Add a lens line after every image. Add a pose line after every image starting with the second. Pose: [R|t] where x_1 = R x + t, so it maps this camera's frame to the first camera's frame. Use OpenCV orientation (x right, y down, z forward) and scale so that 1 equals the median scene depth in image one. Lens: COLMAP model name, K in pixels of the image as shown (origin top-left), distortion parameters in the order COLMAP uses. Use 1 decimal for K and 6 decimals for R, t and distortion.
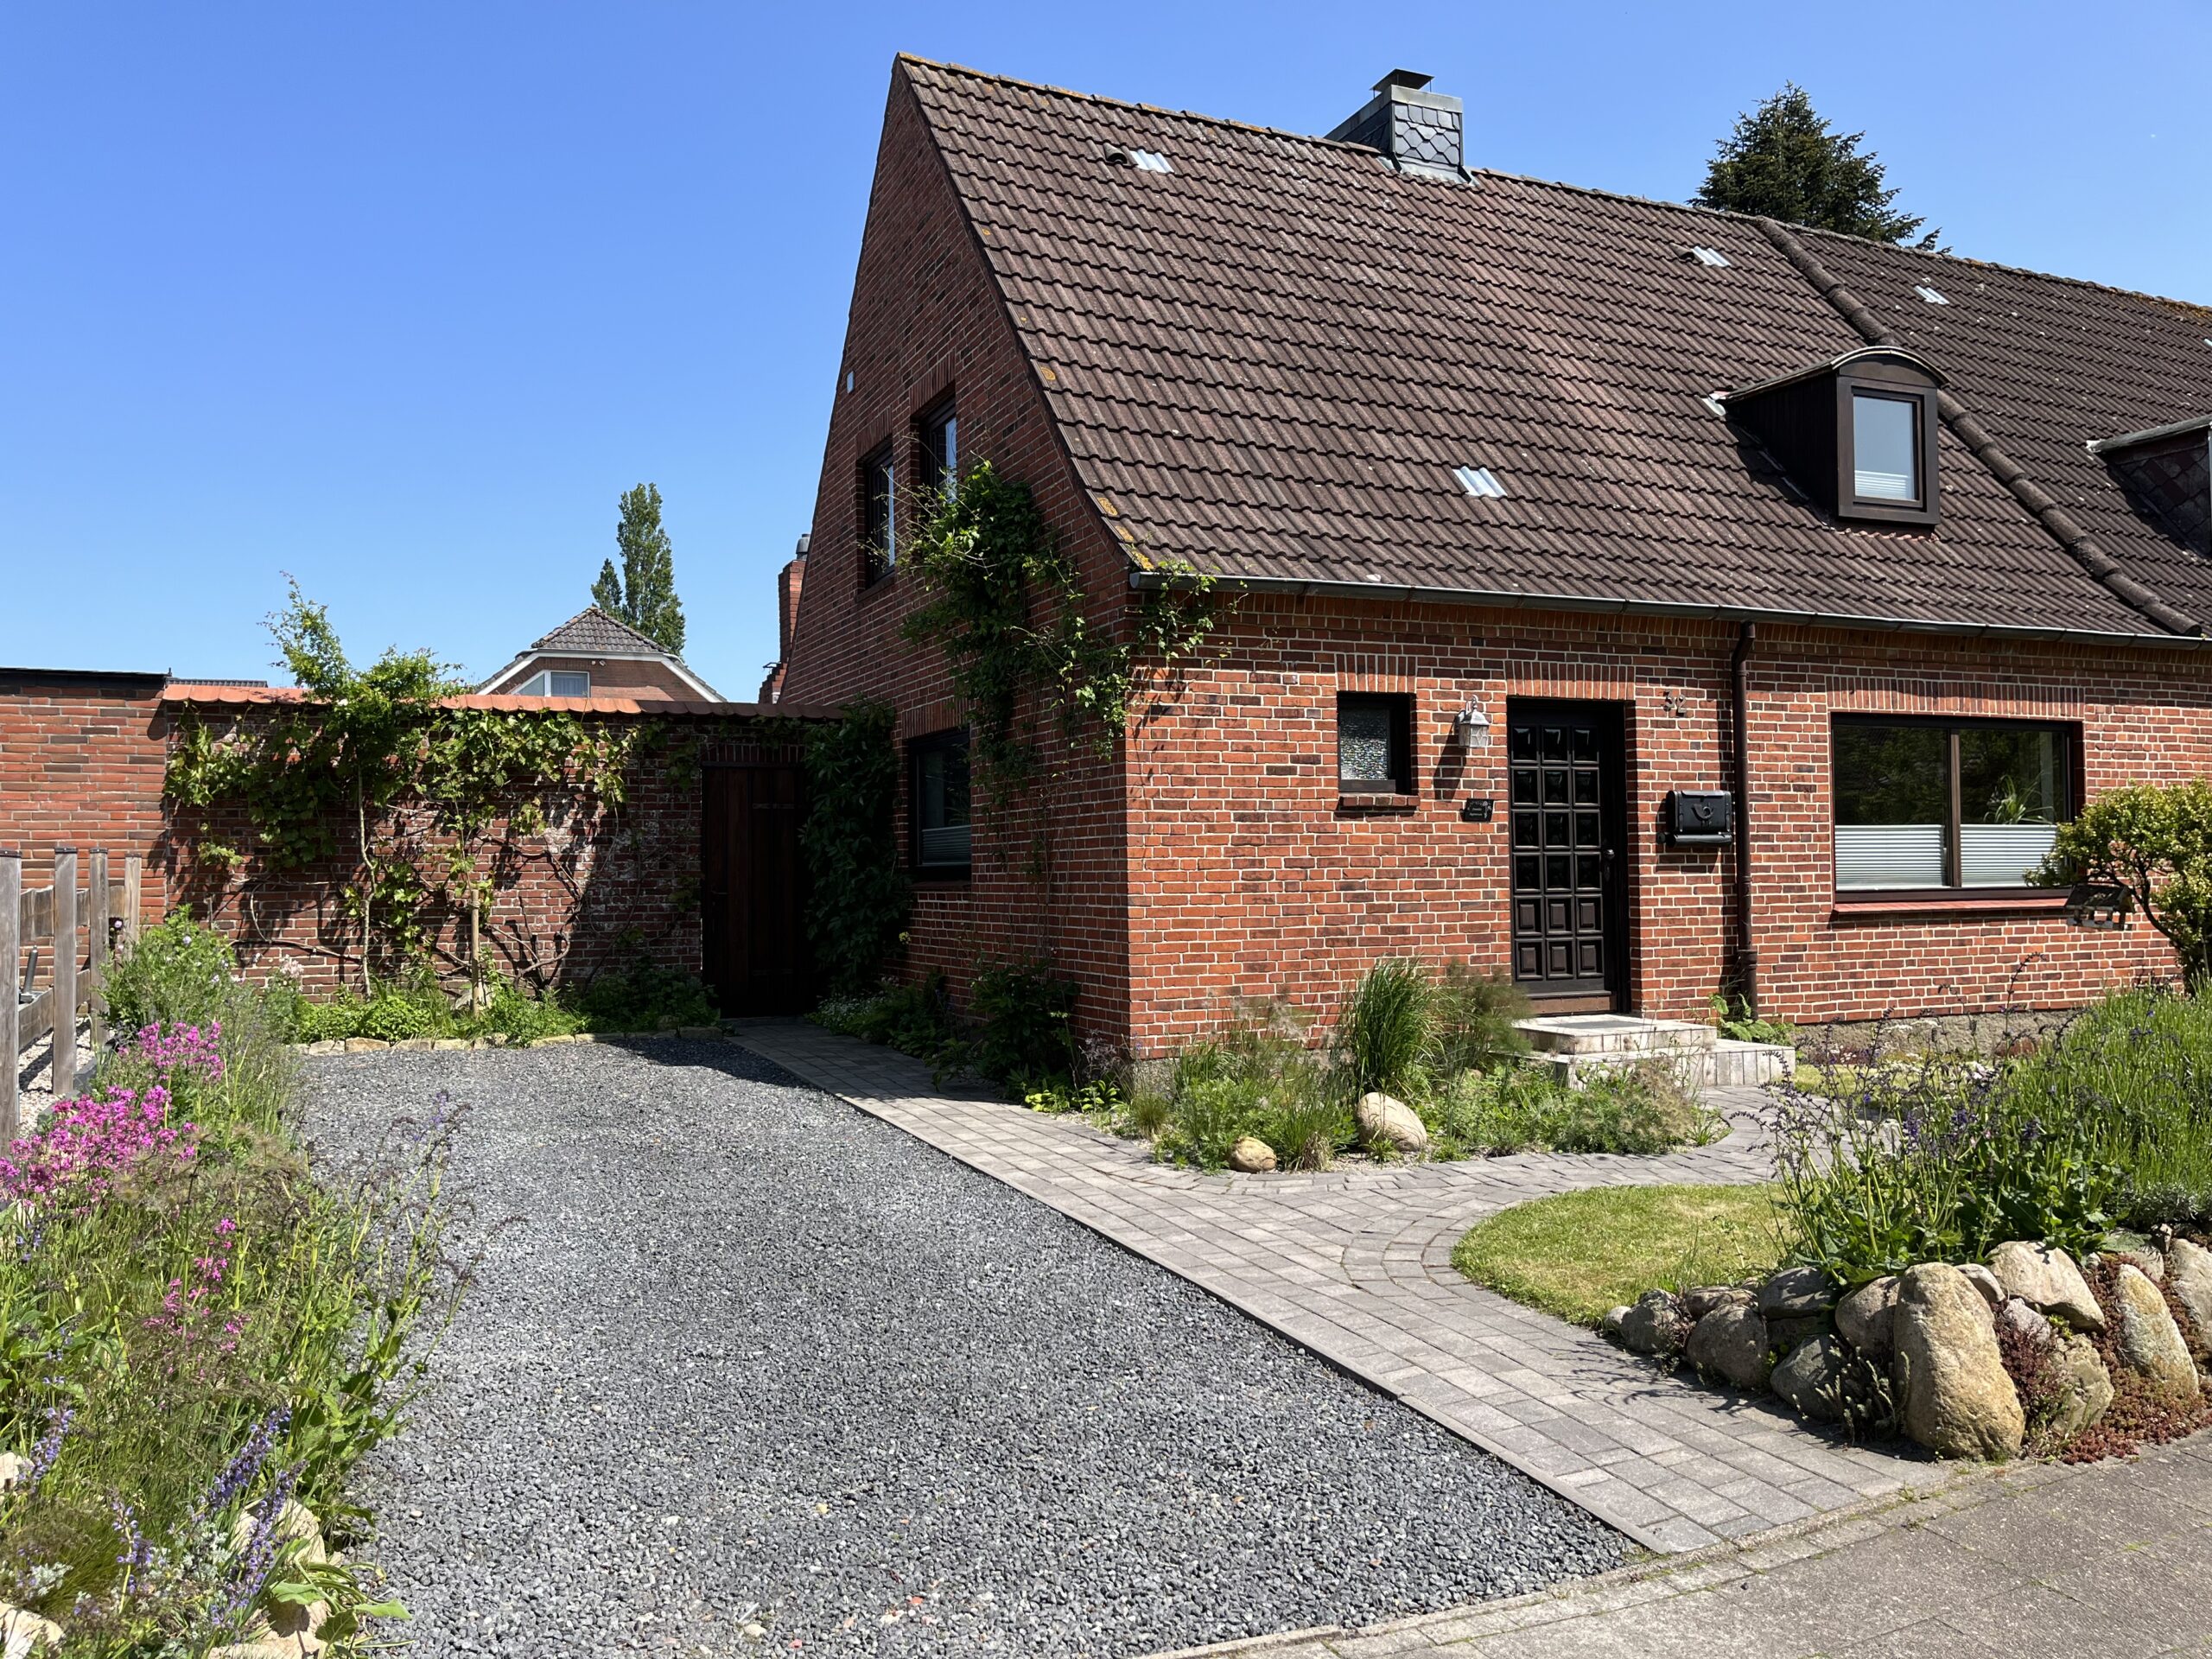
lens RADIAL K [[1669.5, 0, 1107.8], [0, 1669.5, 834.3], [0, 0, 1]] dist [0.071110, -0.111063]
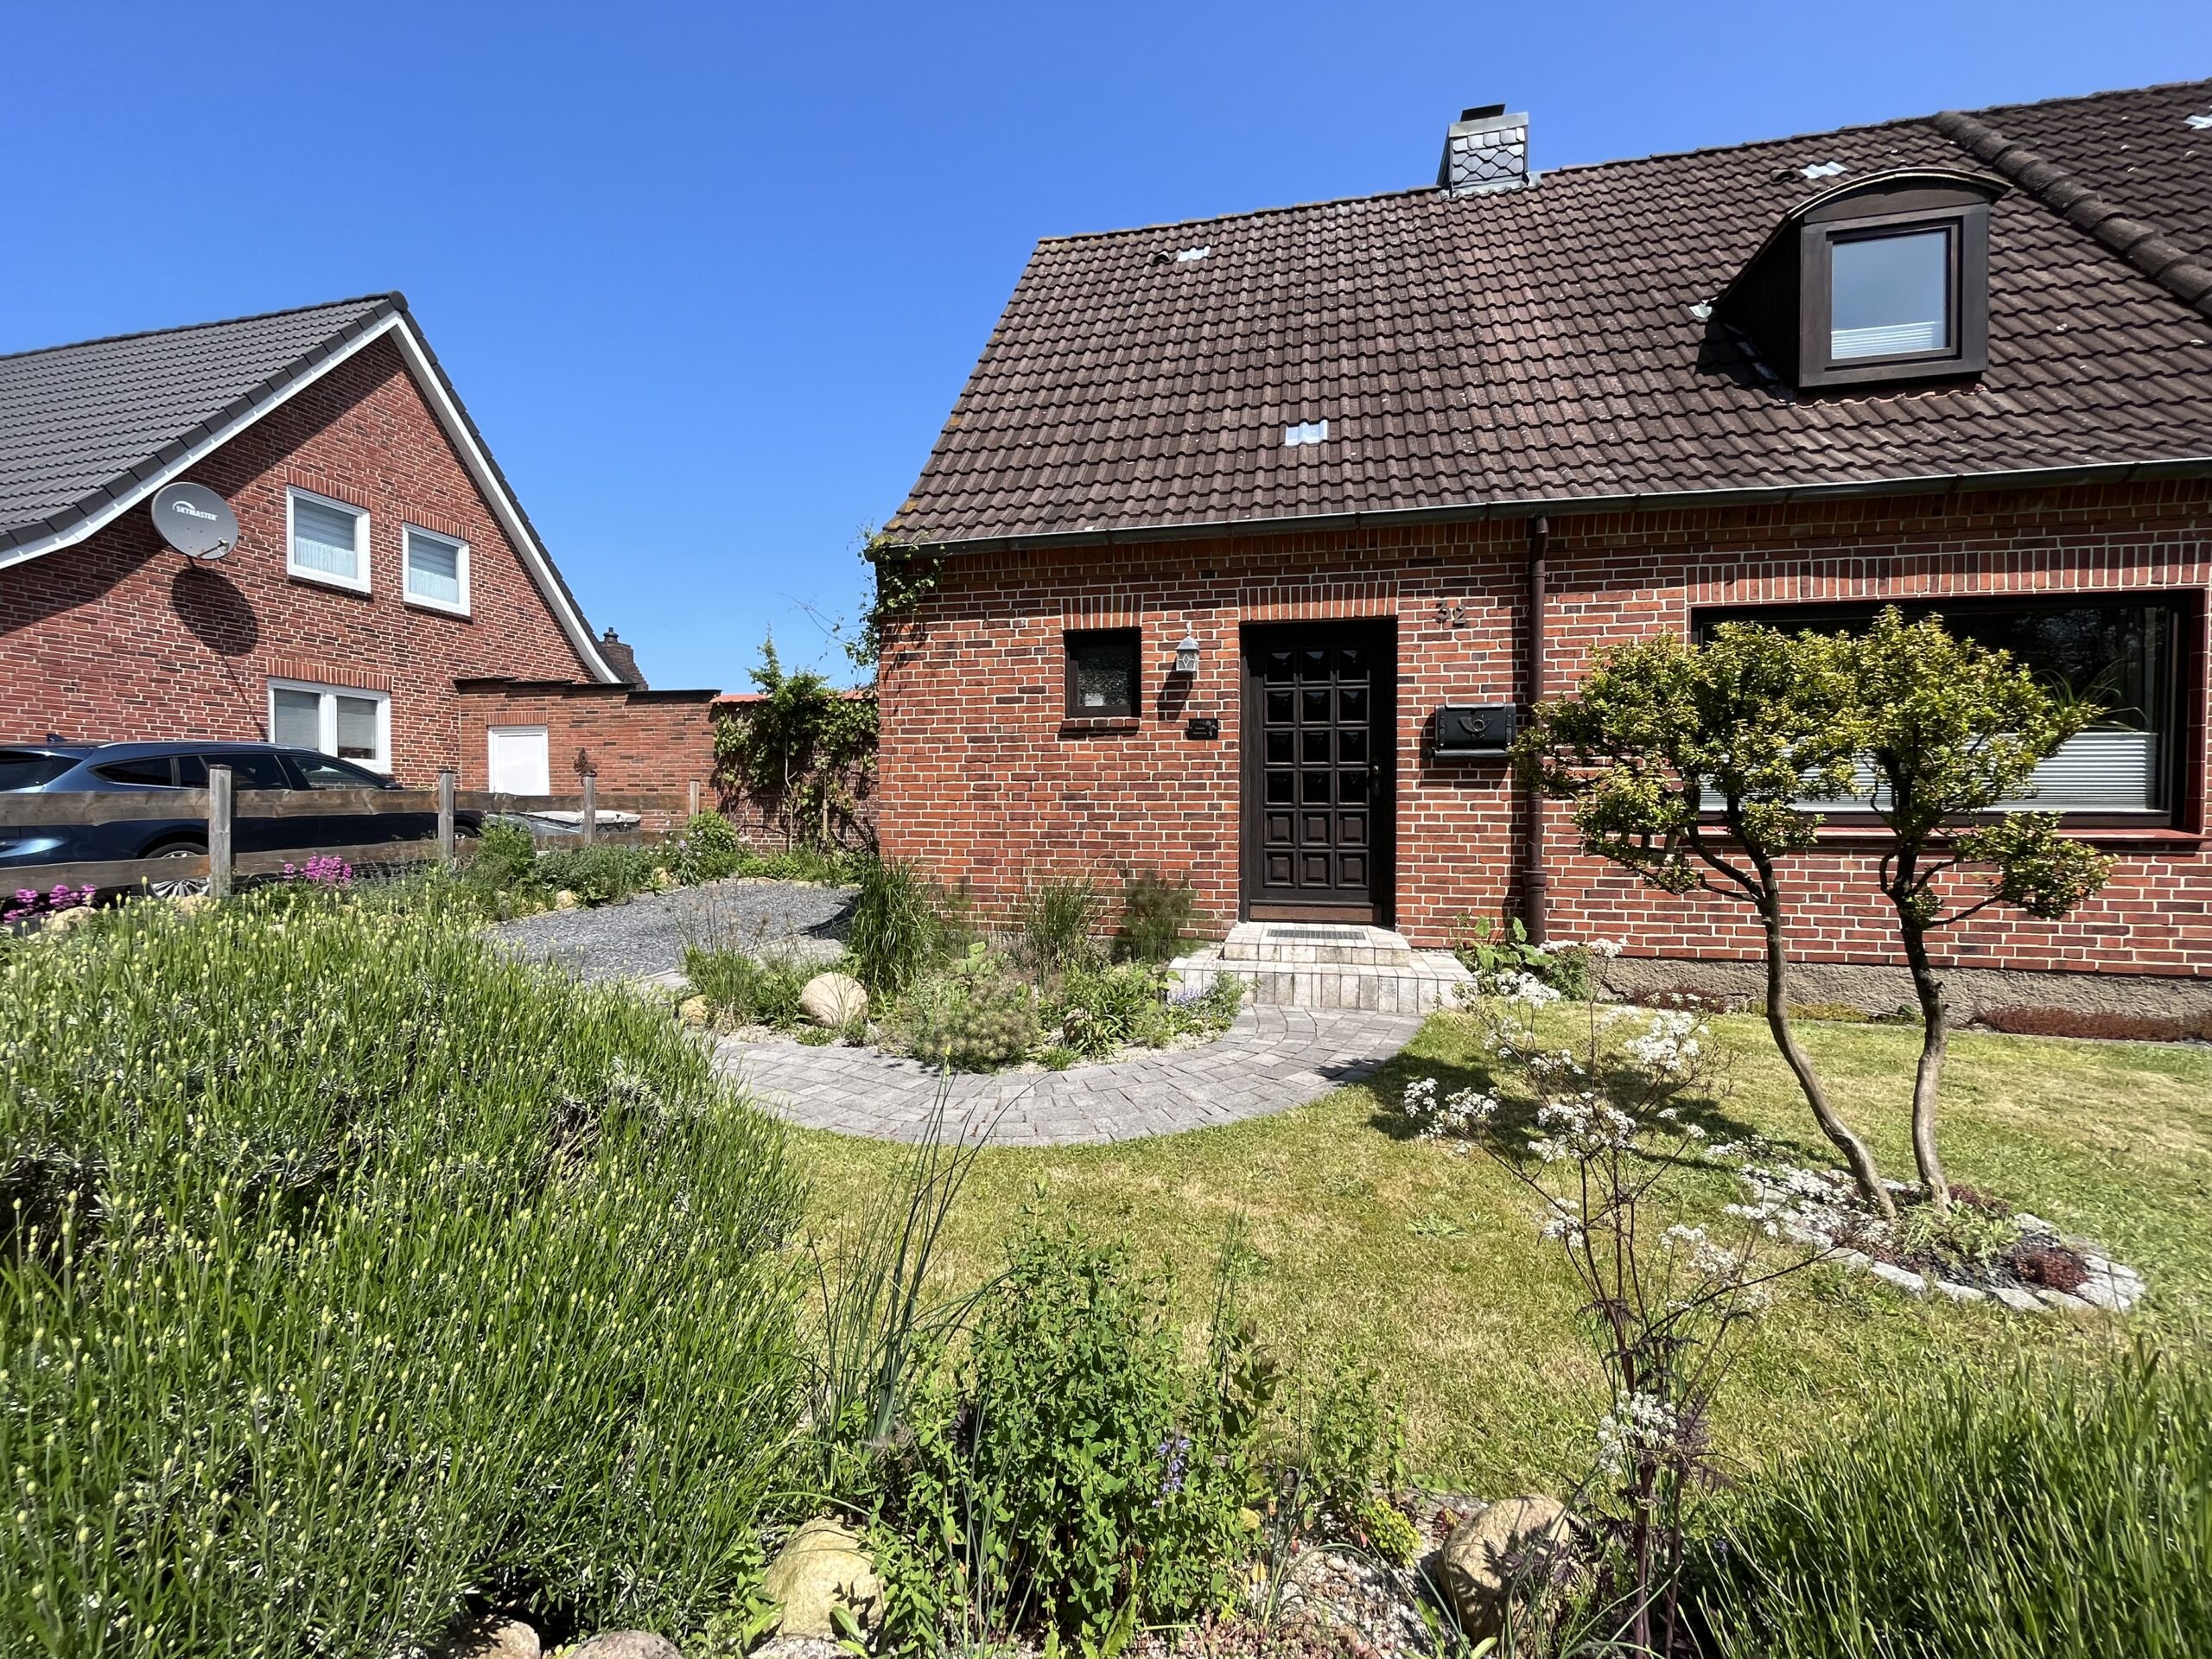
lens RADIAL K [[895.0, 0, 1117.8], [0, 895.0, 829.9], [0, 0, 1]] dist [0.000995, -0.002742]
pose [[0.804641, 0.028018, -0.593101, 0.515634], [0.000422, 0.998859, 0.047758, 0.022972], [0.593762, -0.038678, 0.803711, 0.485924]]
